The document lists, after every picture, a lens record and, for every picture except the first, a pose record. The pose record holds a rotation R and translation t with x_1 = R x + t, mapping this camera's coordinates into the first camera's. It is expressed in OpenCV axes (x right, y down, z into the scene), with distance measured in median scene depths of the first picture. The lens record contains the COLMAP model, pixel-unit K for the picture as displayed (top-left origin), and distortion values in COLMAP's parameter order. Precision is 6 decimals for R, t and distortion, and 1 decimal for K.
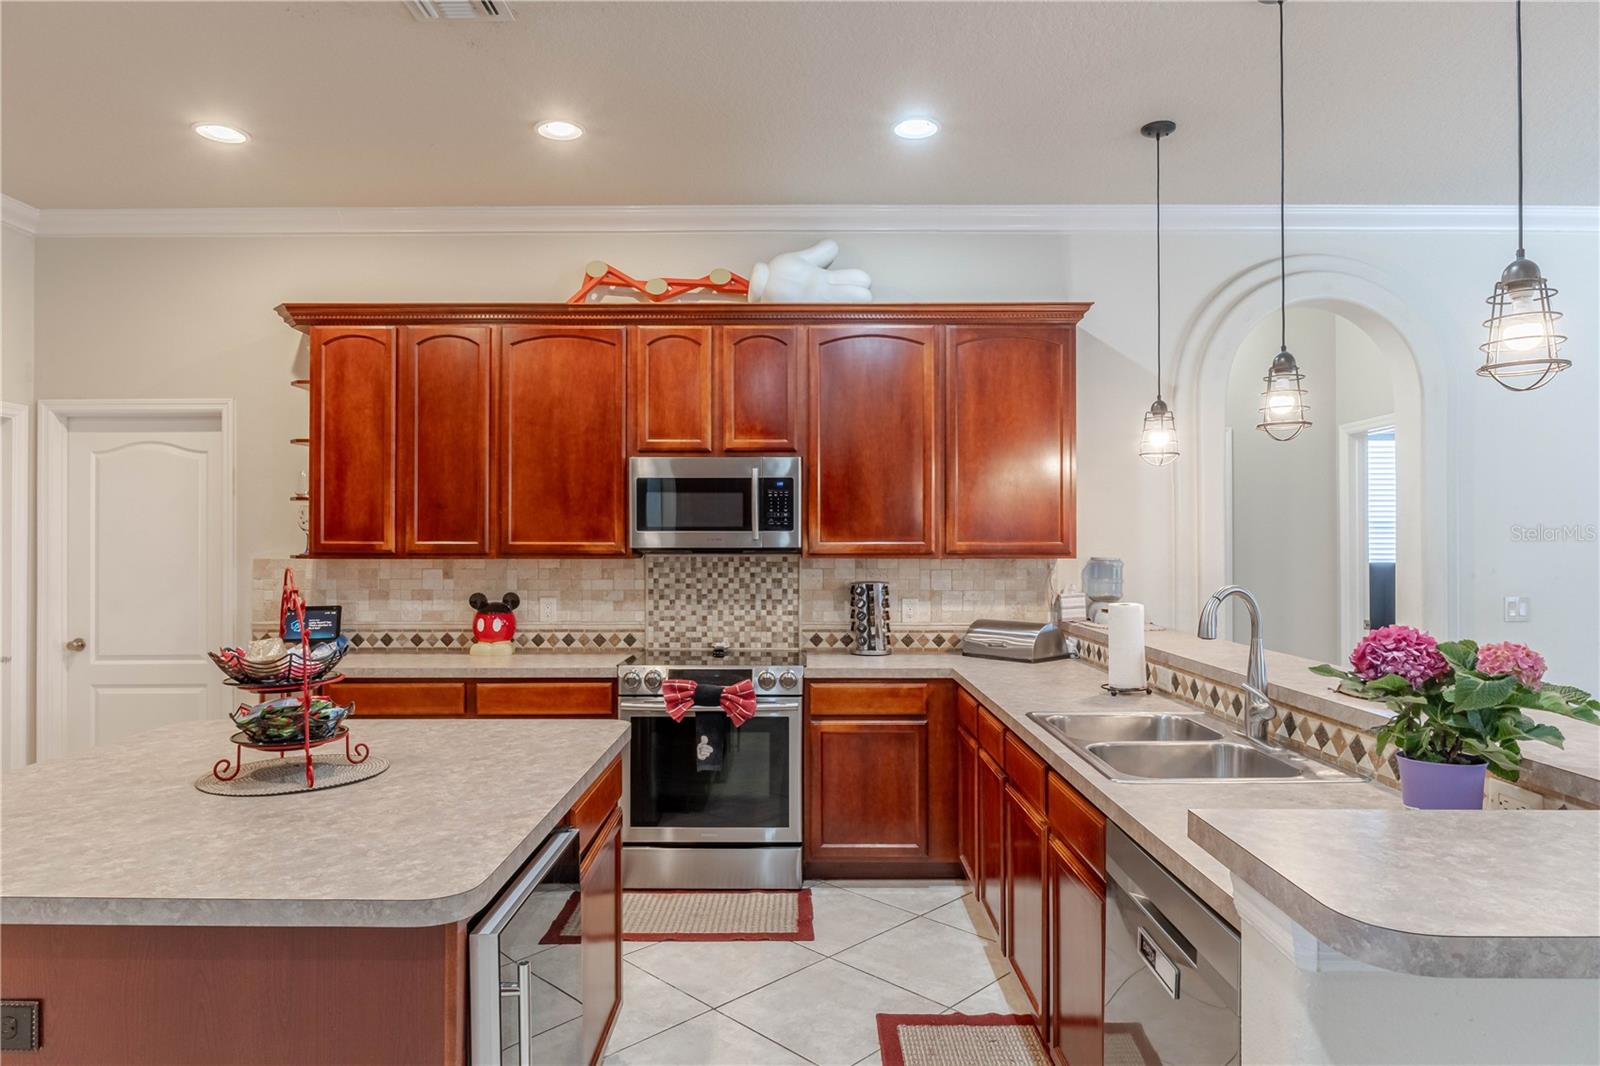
lens RADIAL K [[945.0, 0, 800.0], [0, 945.0, 533.0], [0, 0, 1]] dist [-0.005203, -0.000368]
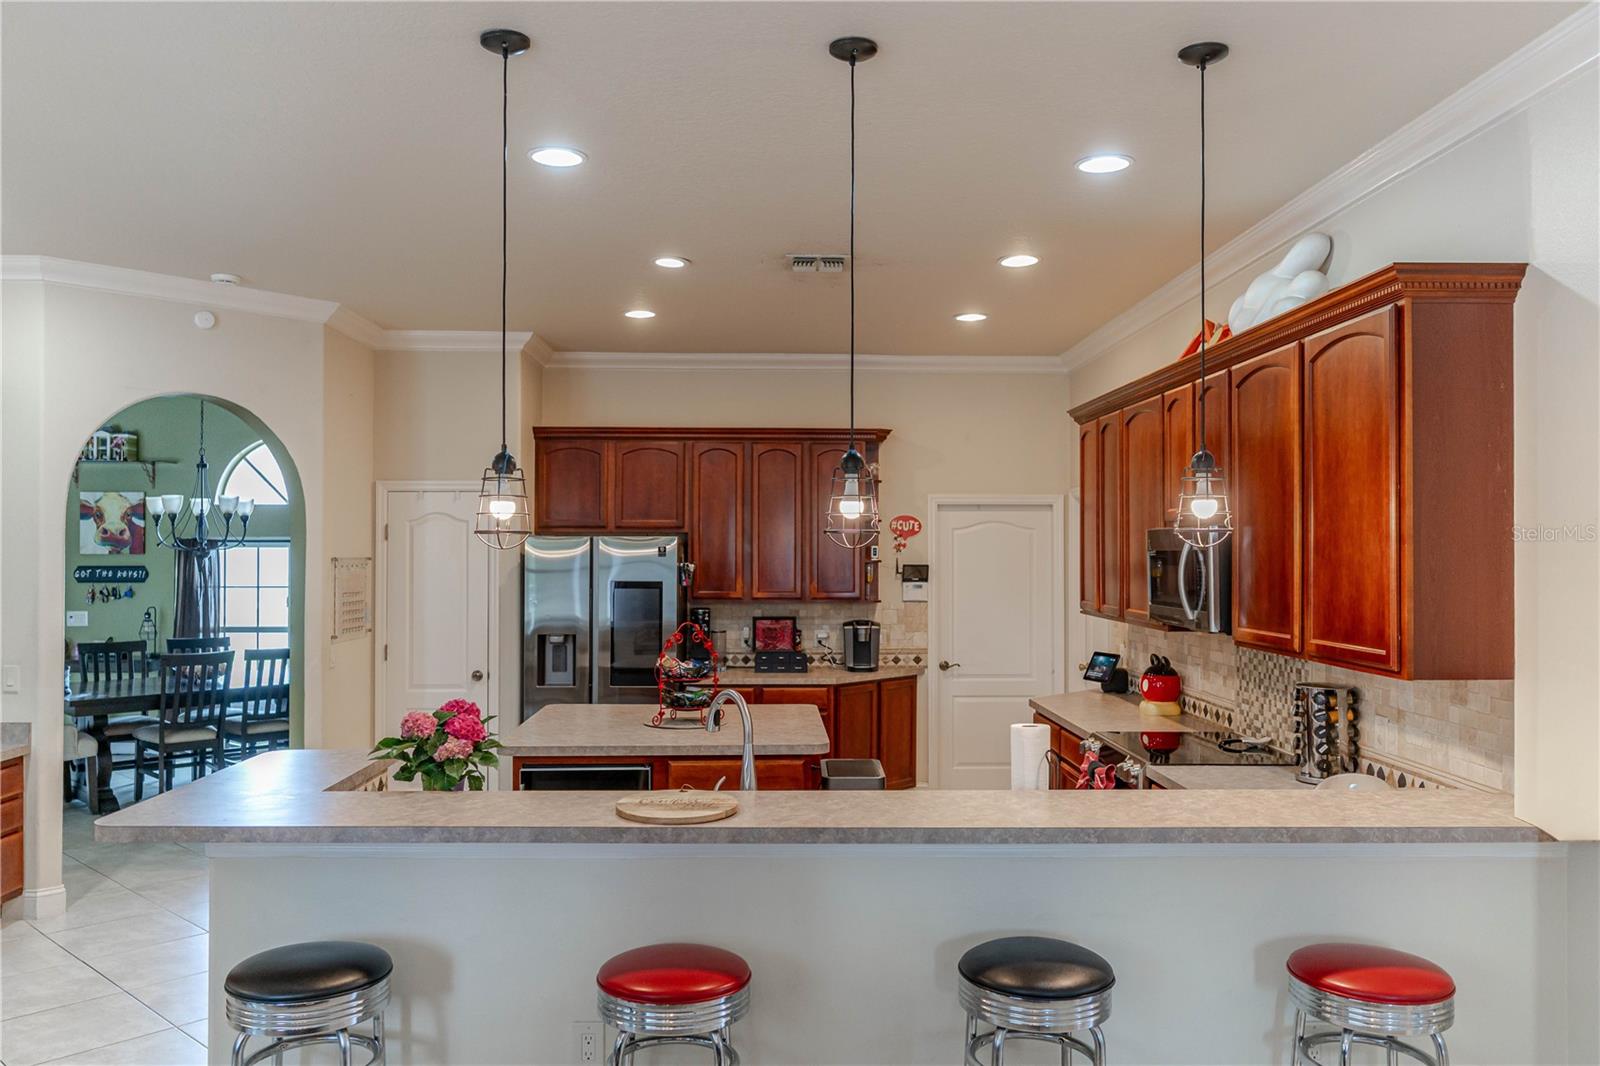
lens RADIAL K [[1224.5, 0, 800.0], [0, 1224.5, 533.0], [0, 0, 1]] dist [0.010577, 0.003019]
pose [[0.031277, -0.012124, -0.999437, 1.008077], [0.009896, 0.999881, -0.011819, -0.059278], [0.999462, -0.009520, 0.031394, 0.545266]]
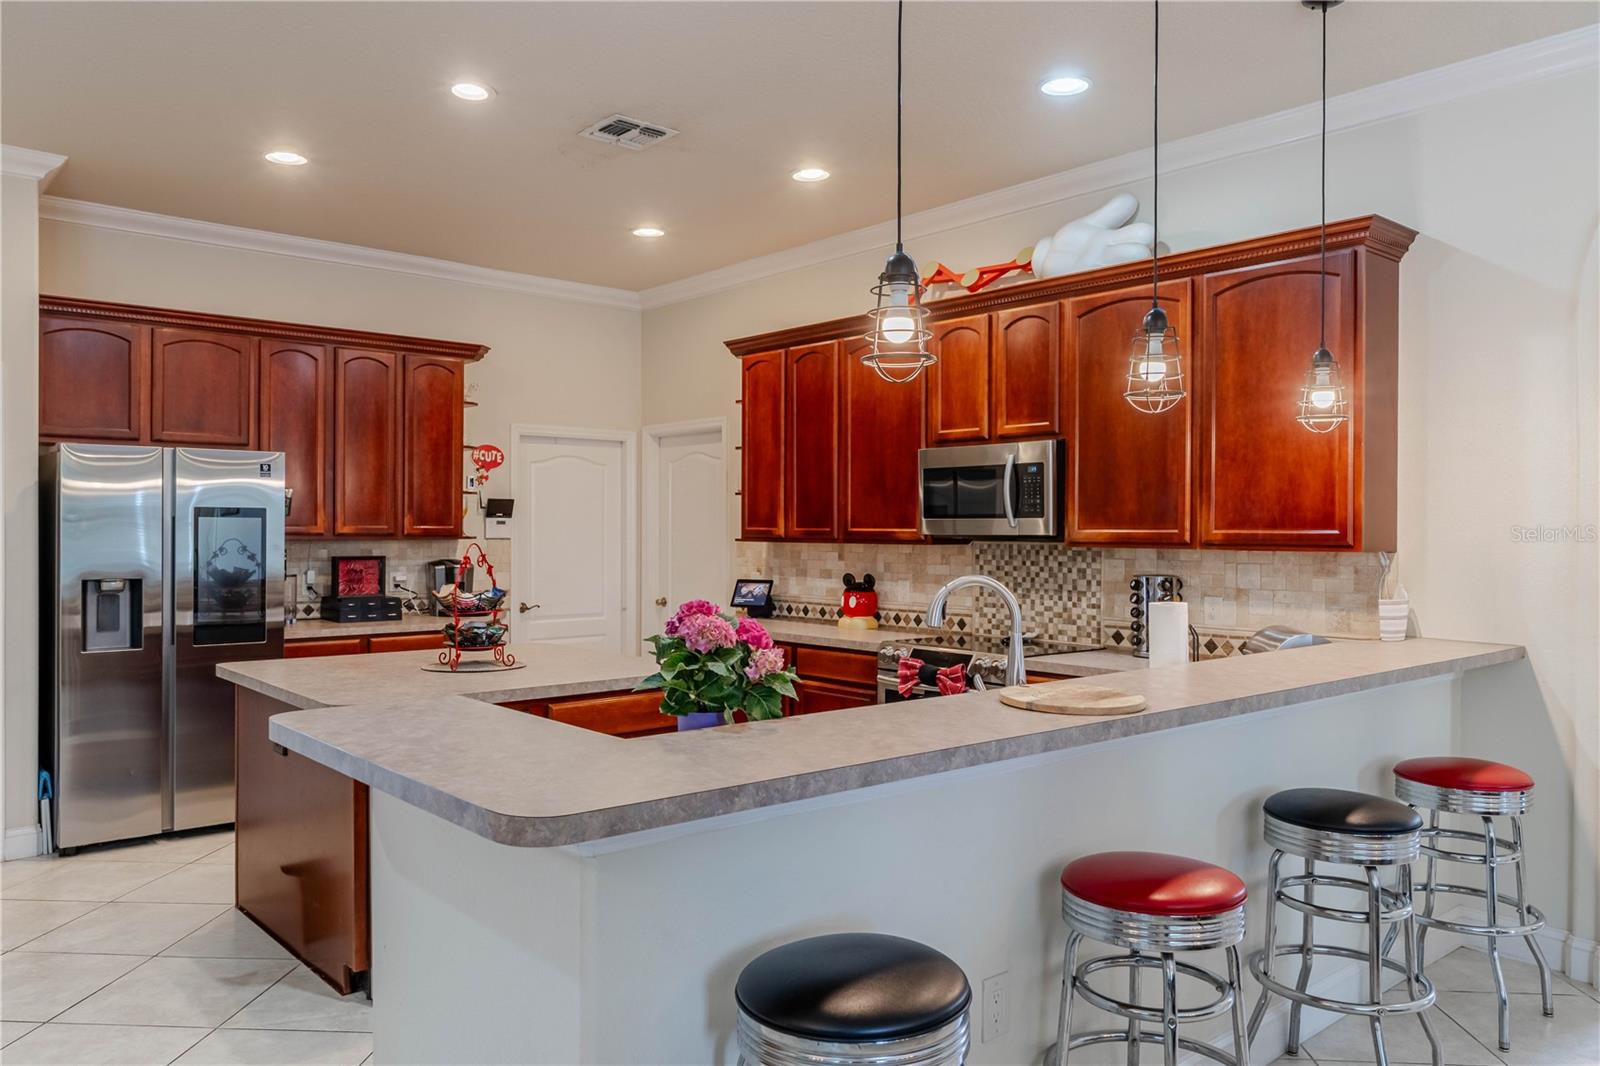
lens RADIAL K [[1151.5, 0, 800.0], [0, 1151.5, 533.0], [0, 0, 1]] dist [-0.004079, -0.000717]
pose [[0.658565, 0.005841, -0.752501, 0.648540], [0.004780, 0.999917, 0.011945, -0.001899], [0.752509, -0.011464, 0.658482, 0.042483]]
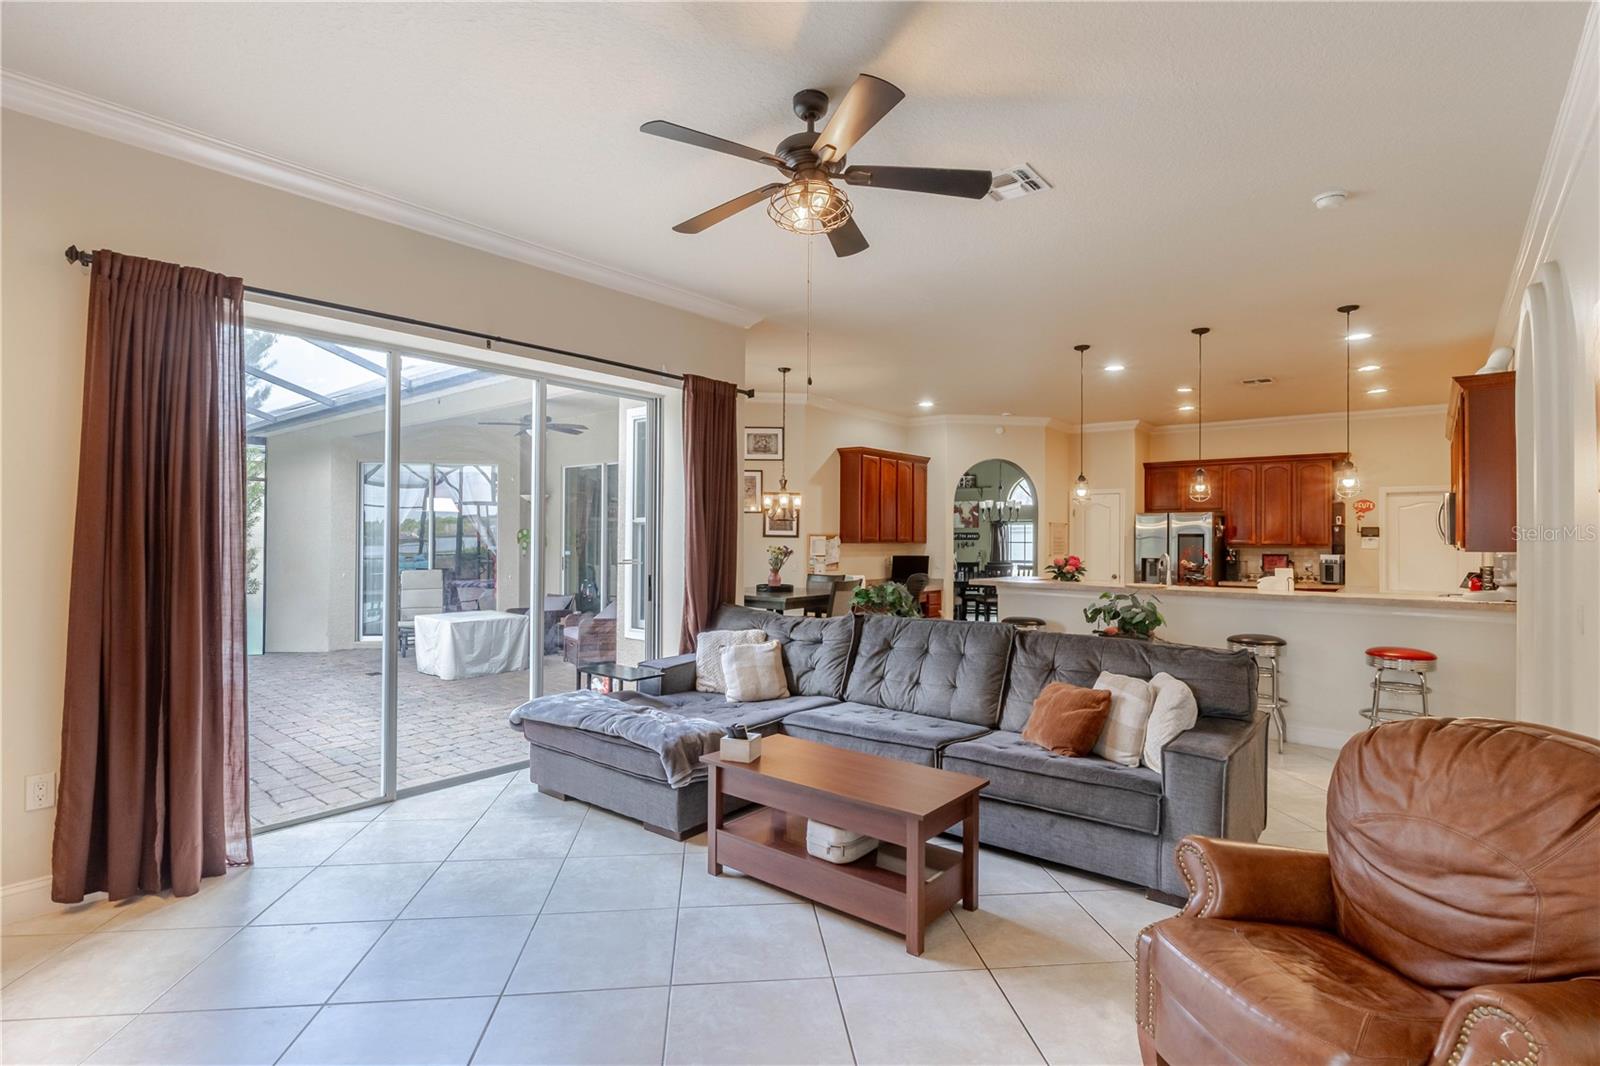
lens RADIAL K [[778.7, 0, 800.0], [0, 778.7, 533.0], [0, 0, 1]] dist [-0.004165, -0.000260]
pose [[-0.628995, -0.011236, -0.777328, 1.742549], [0.001772, 0.999872, -0.015887, 0.013497], [0.777407, -0.011370, -0.628895, 0.894576]]
